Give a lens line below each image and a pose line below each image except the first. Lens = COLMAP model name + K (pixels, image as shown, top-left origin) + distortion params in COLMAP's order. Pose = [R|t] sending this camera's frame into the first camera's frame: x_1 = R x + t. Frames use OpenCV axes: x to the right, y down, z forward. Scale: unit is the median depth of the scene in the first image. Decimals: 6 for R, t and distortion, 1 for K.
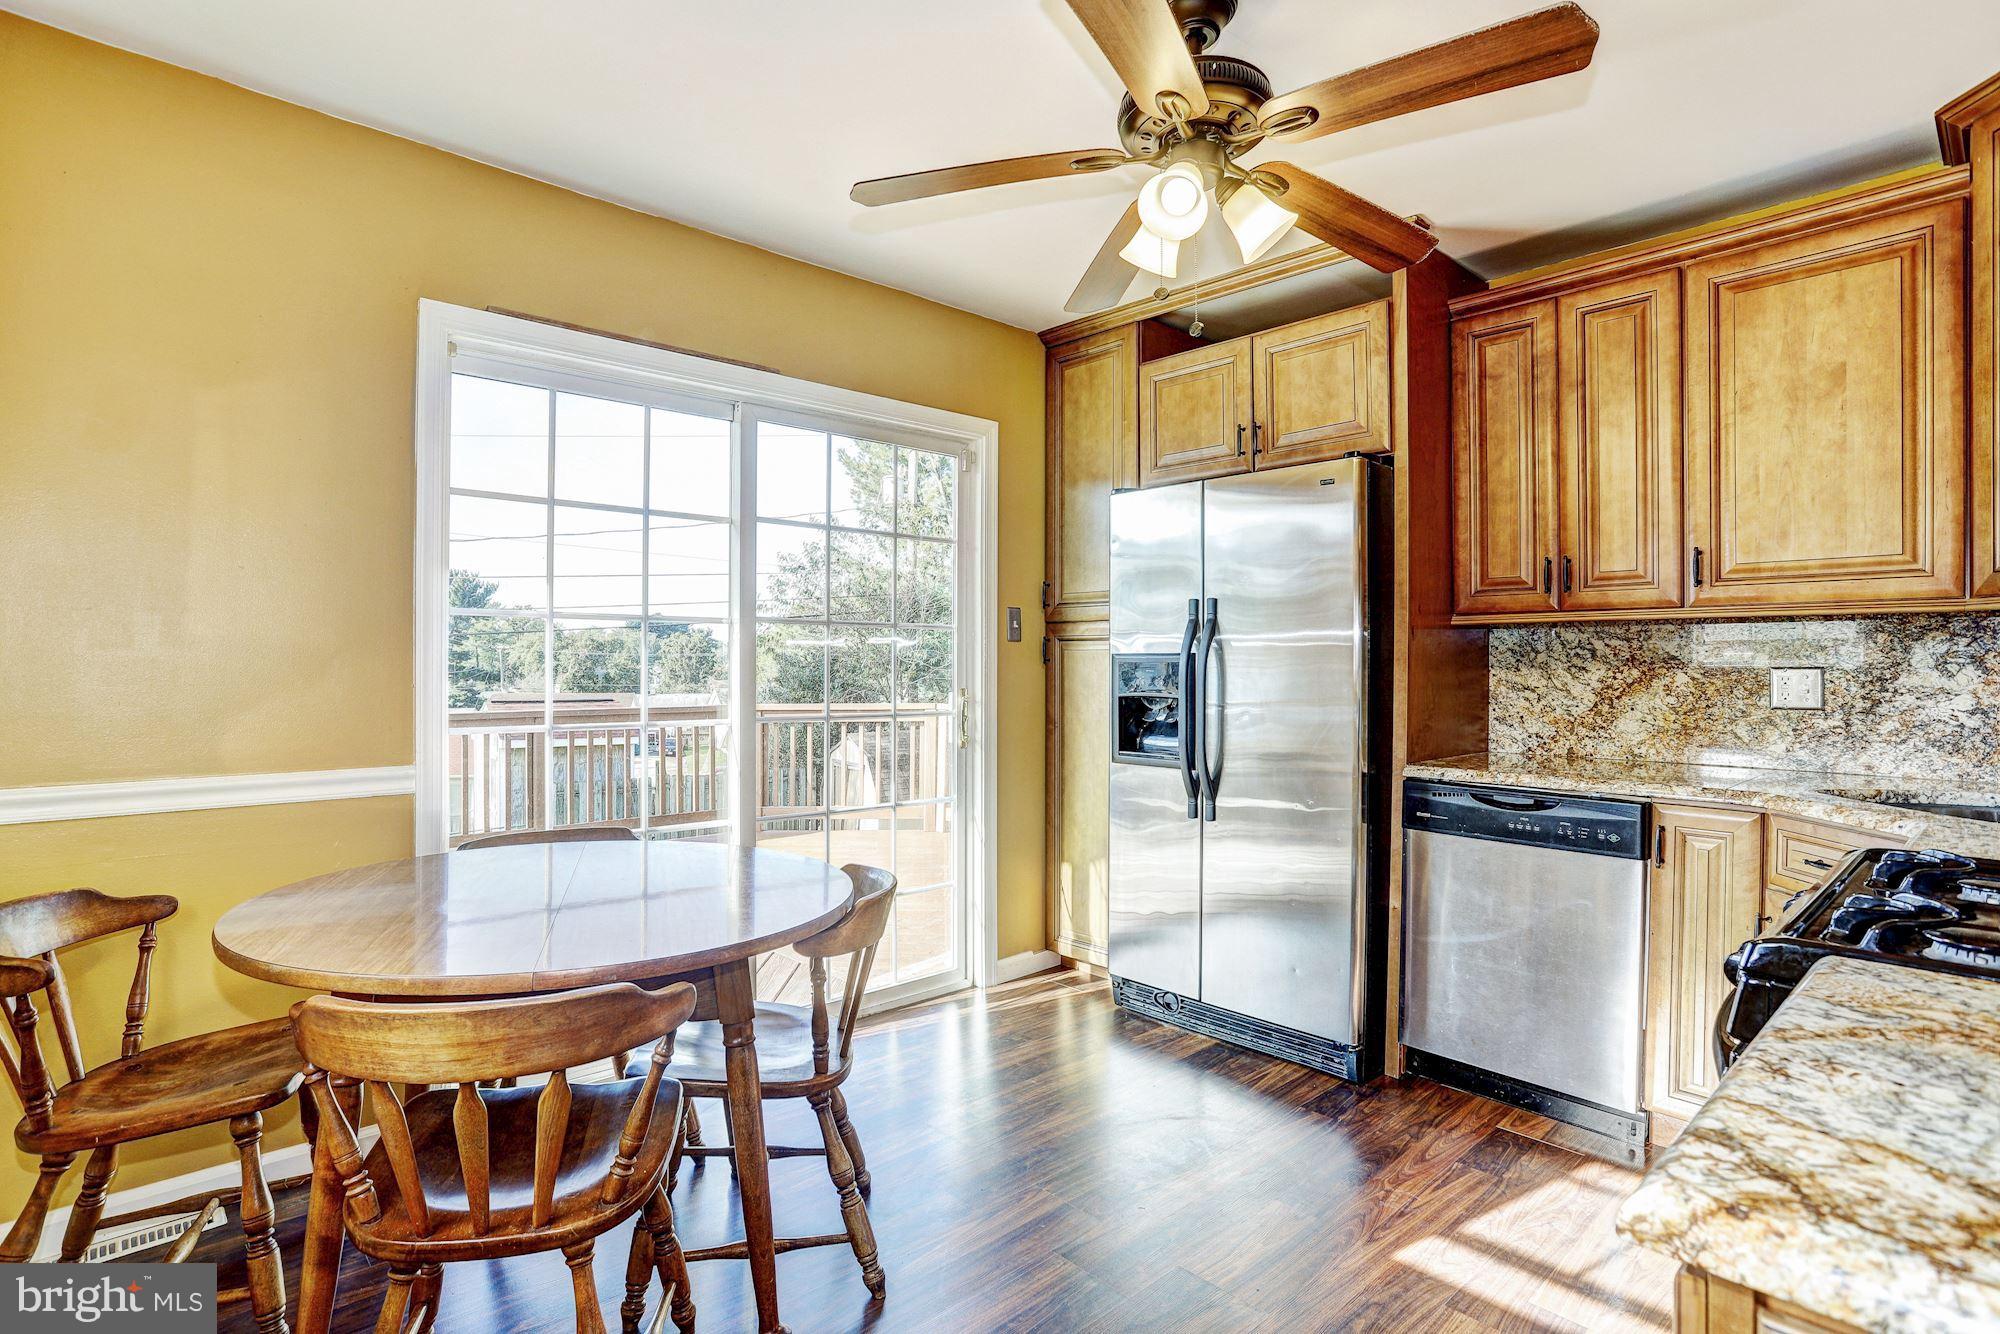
lens RADIAL K [[1083.8, 0, 1004.4], [0, 1083.8, 661.4], [0, 0, 1]] dist [-0.001609, -0.000157]
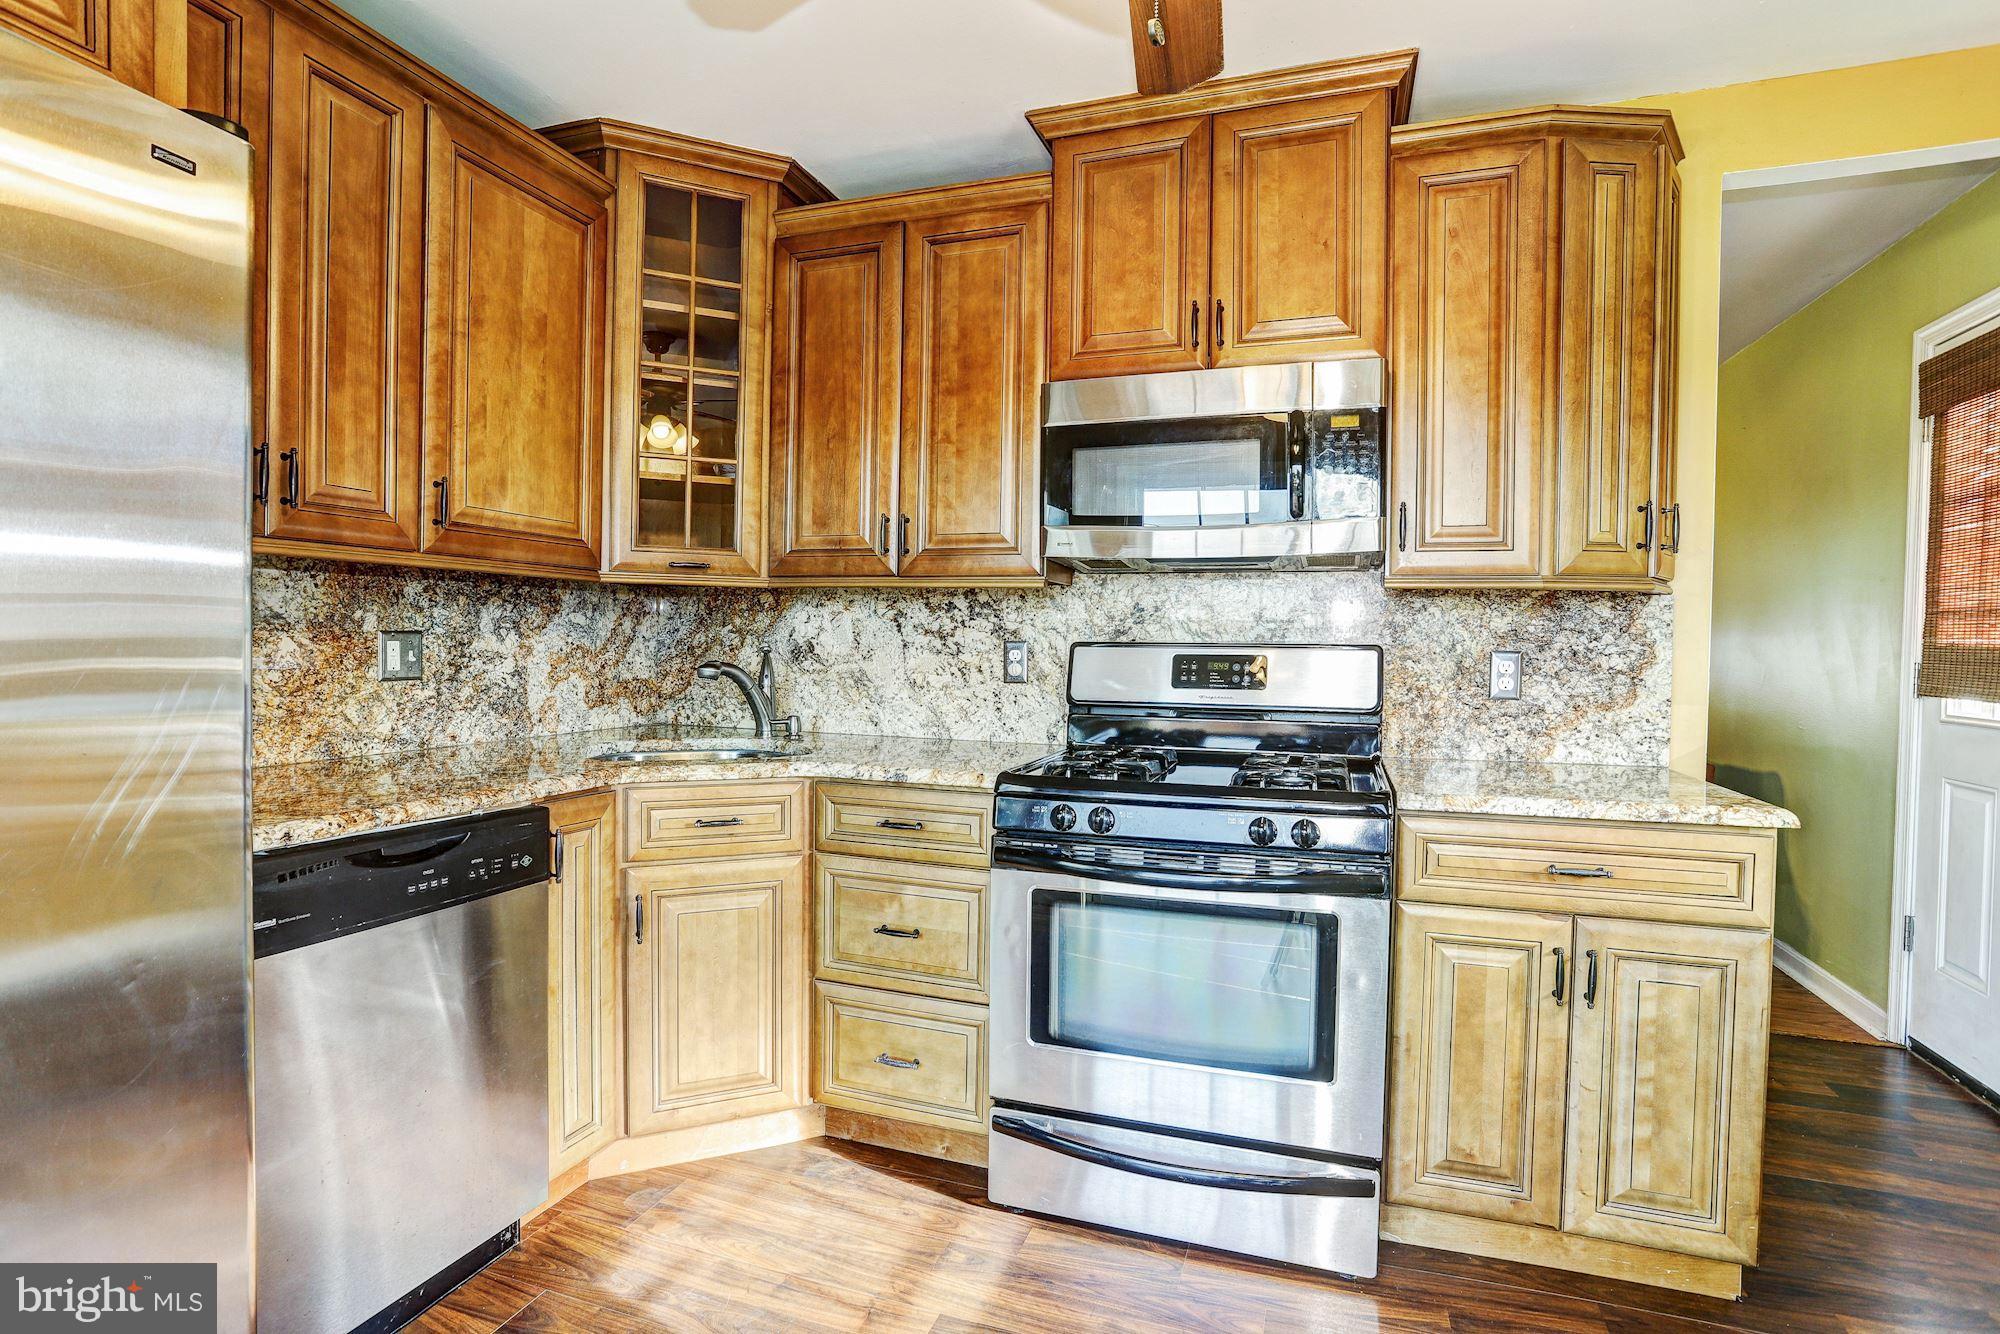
lens RADIAL K [[991.2, 0, 1013.5], [0, 991.2, 663.6], [0, 0, 1]] dist [-0.053542, 0.017604]
pose [[-0.460906, -0.031706, 0.886882, -0.176061], [-0.019889, 0.999480, 0.025396, 0.002301], [-0.887226, -0.005934, -0.461297, 0.957044]]
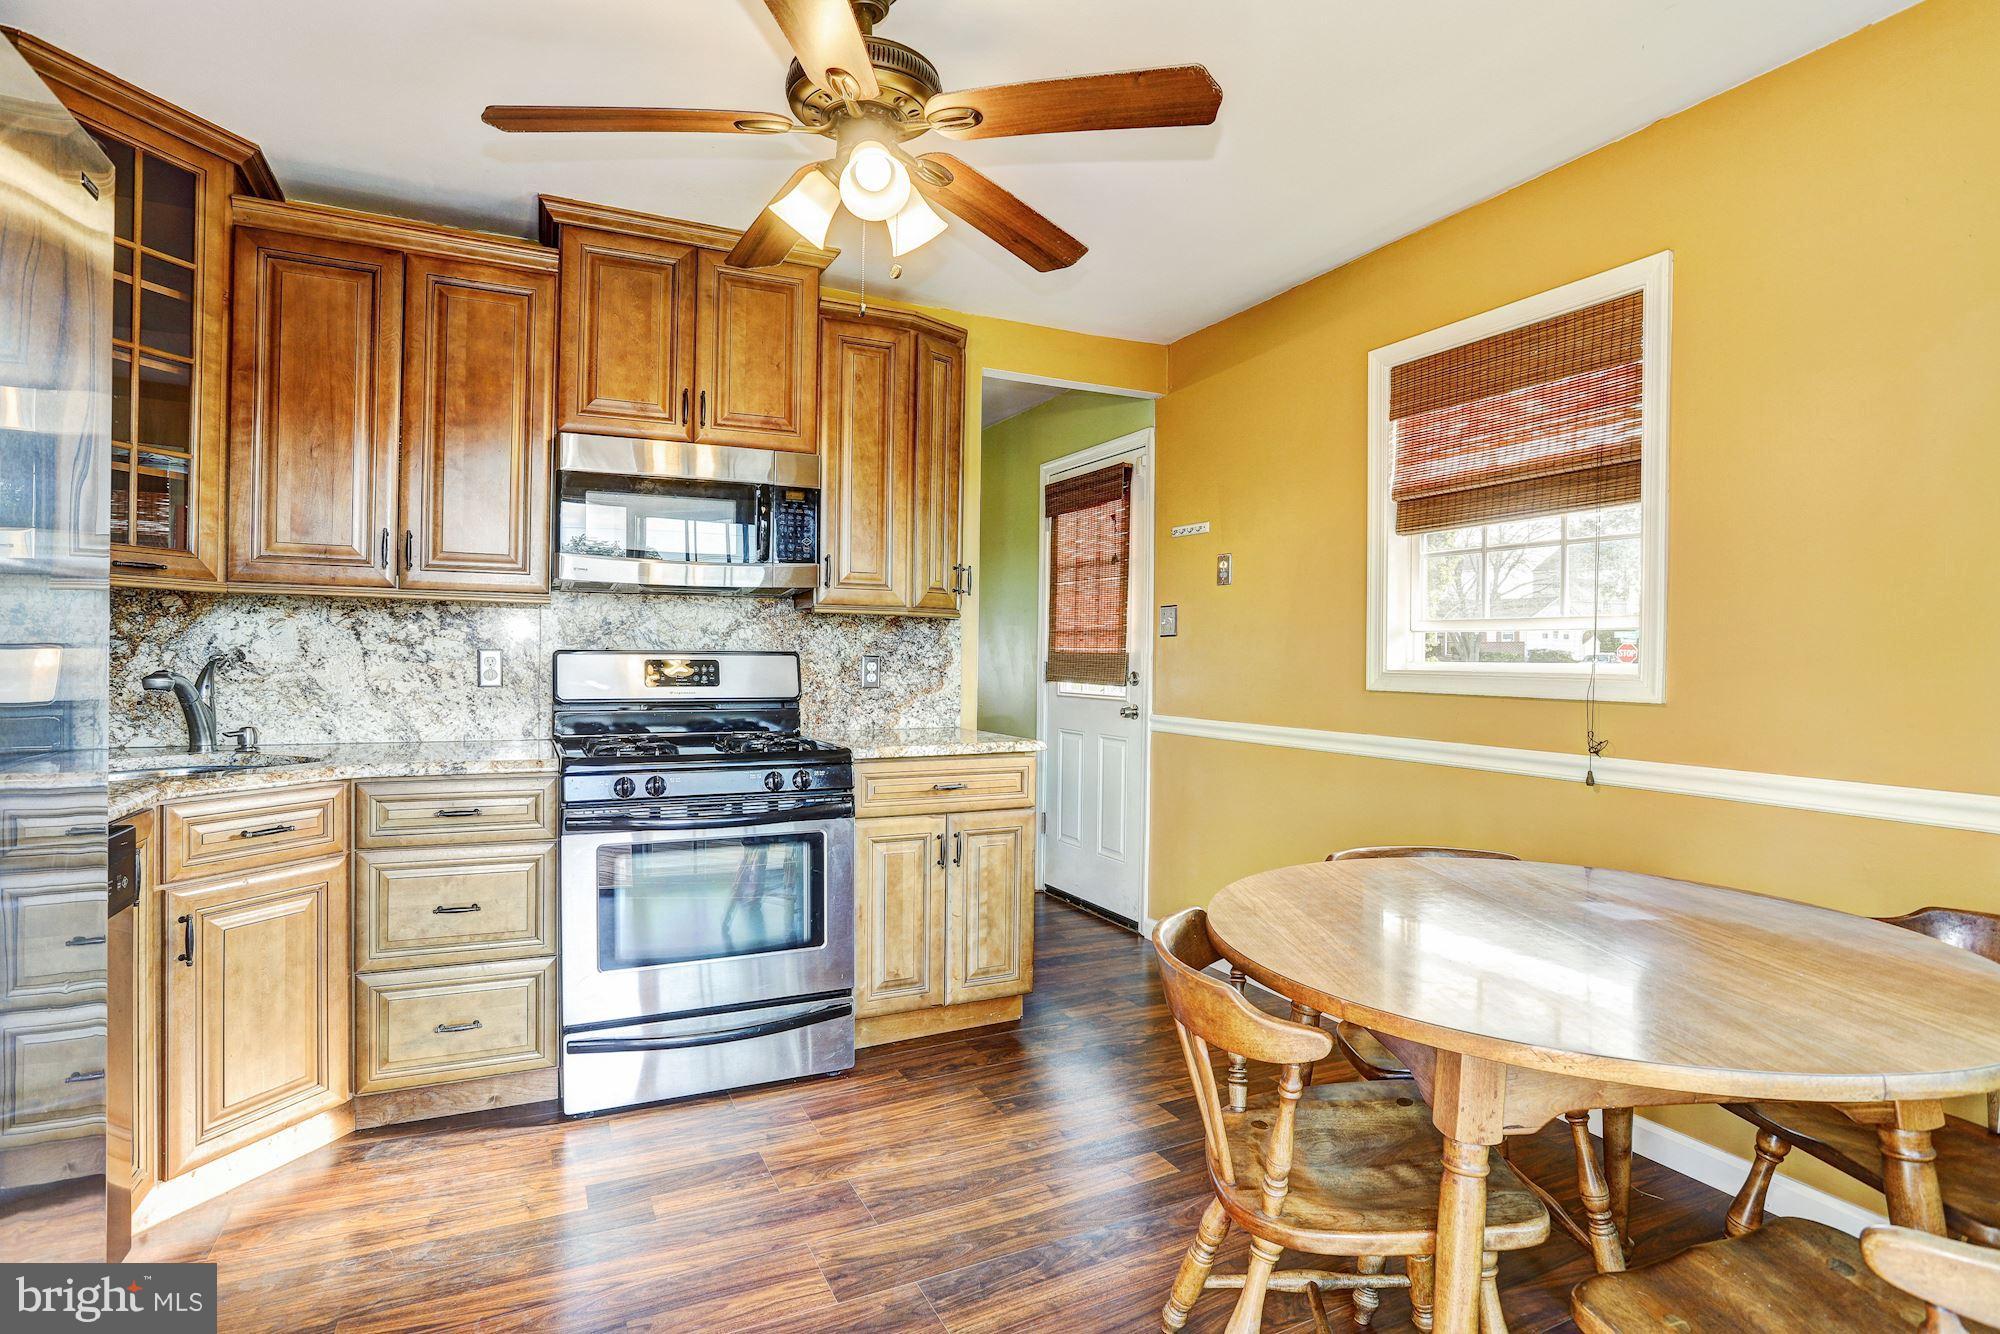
lens RADIAL K [[991.2, 0, 987.6], [0, 991.2, 668.5], [0, 0, 1]] dist [-0.053542, 0.017604]
pose [[-0.954166, -0.018082, 0.298732, -0.160392], [-0.016913, 0.999836, 0.006496, 0.006626], [-0.298800, 0.001146, -0.954315, 1.183776]]
